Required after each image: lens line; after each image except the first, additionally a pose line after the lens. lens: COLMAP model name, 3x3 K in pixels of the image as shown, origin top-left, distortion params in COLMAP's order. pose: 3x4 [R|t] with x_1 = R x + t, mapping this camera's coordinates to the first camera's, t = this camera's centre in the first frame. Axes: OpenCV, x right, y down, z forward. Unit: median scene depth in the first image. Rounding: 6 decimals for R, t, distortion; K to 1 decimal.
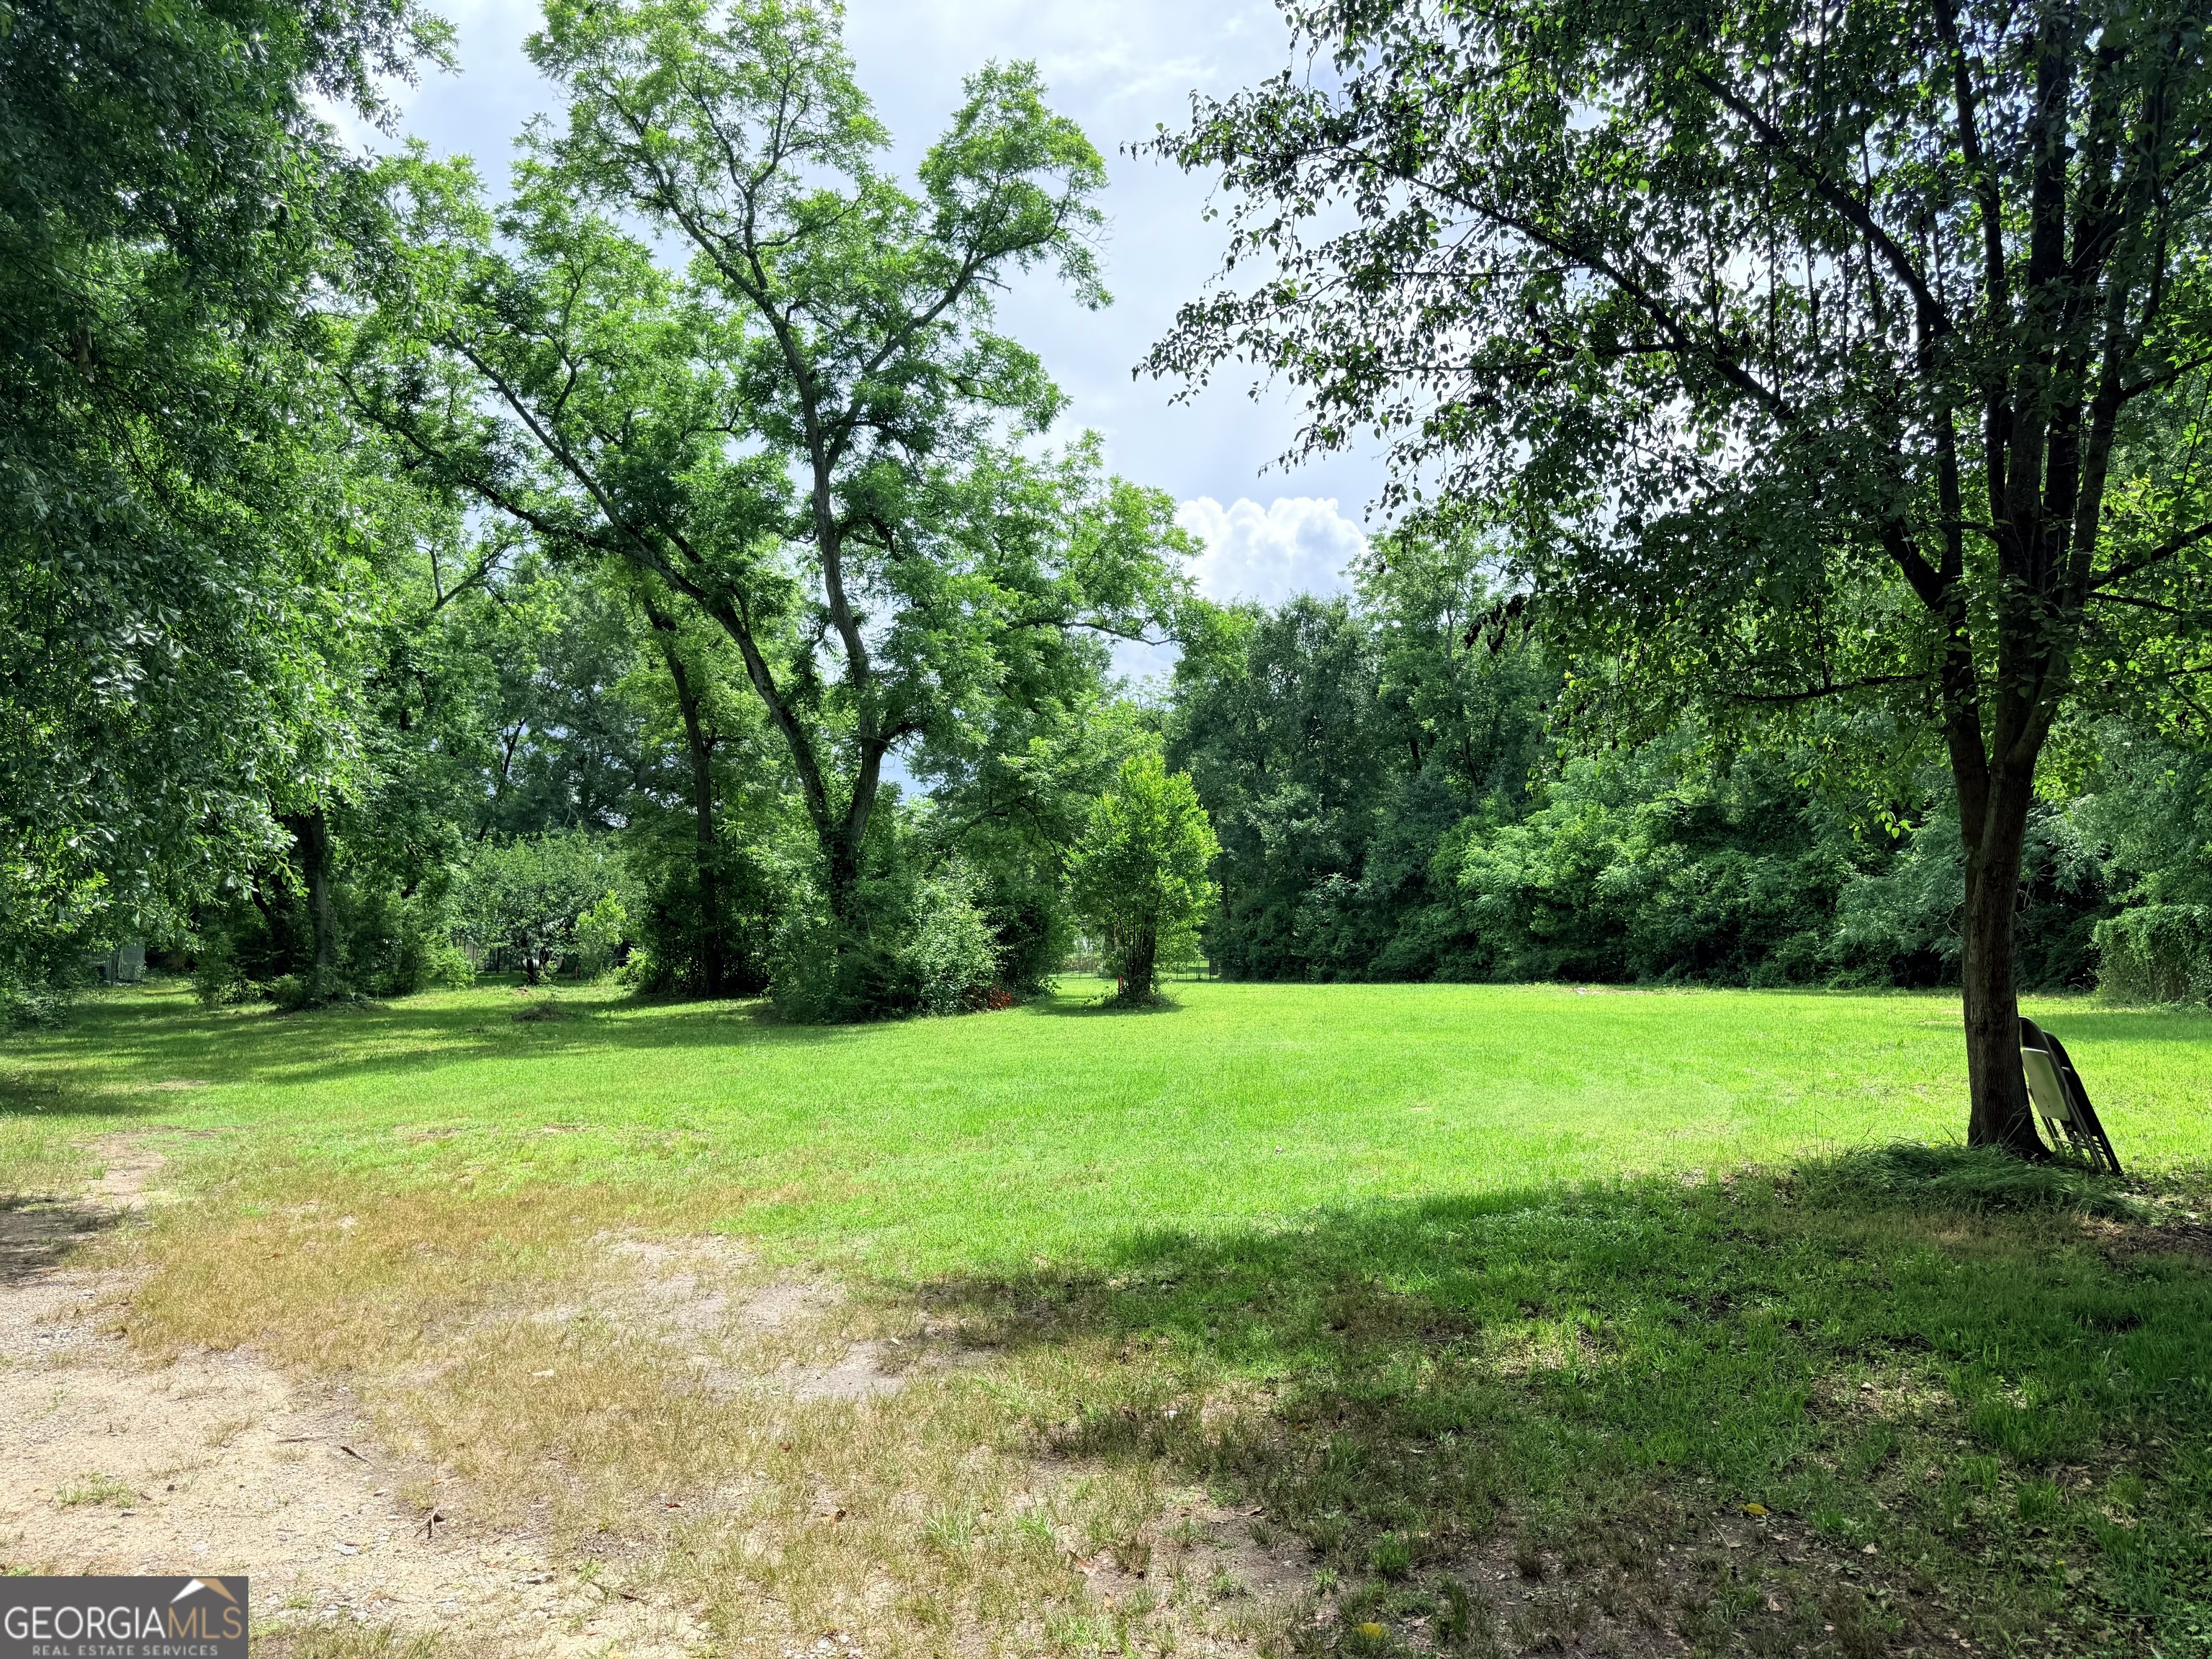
lens RADIAL K [[1527.4, 0, 1106.0], [0, 1527.4, 829.5], [0, 0, 1]] dist [0.069034, -0.133909]
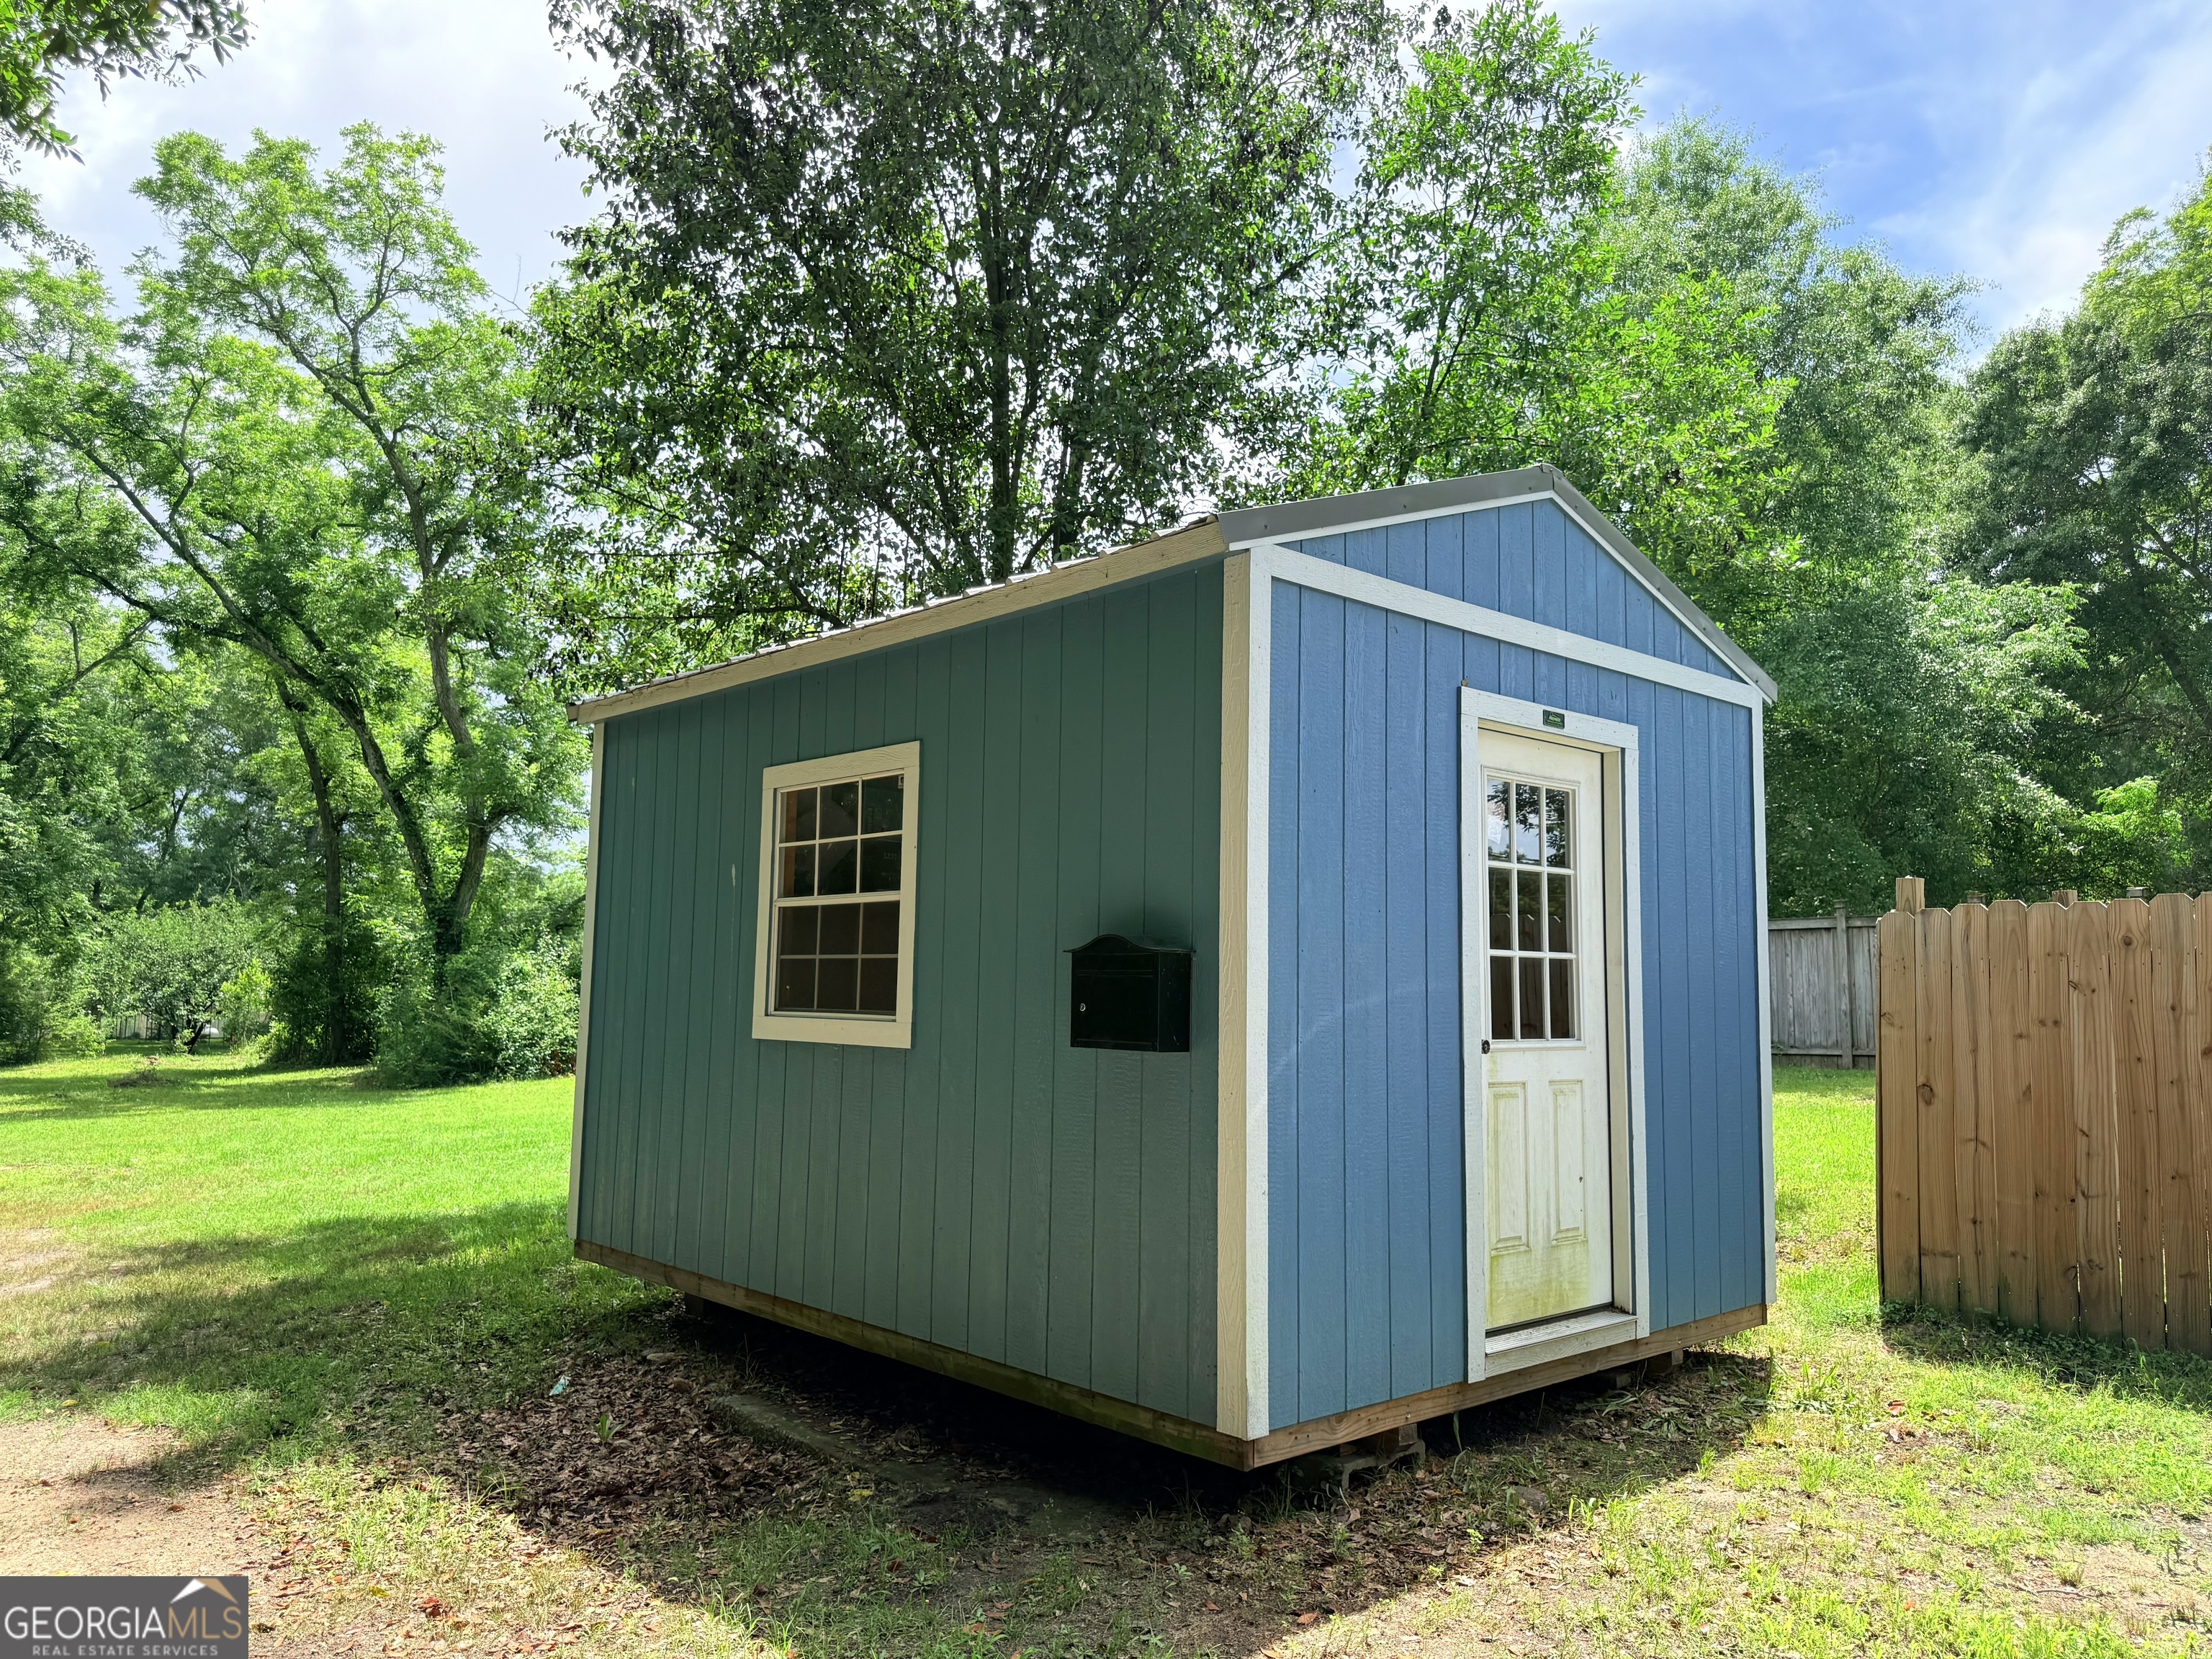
lens RADIAL K [[1575.8, 0, 1106.0], [0, 1575.8, 829.5], [0, 0, 1]] dist [-0.004868, -0.000963]
pose [[0.991232, 0.013613, 0.131427, 0.136790], [-0.008354, 0.999145, -0.040483, -0.012477], [-0.131866, 0.039030, 0.990499, -0.147187]]
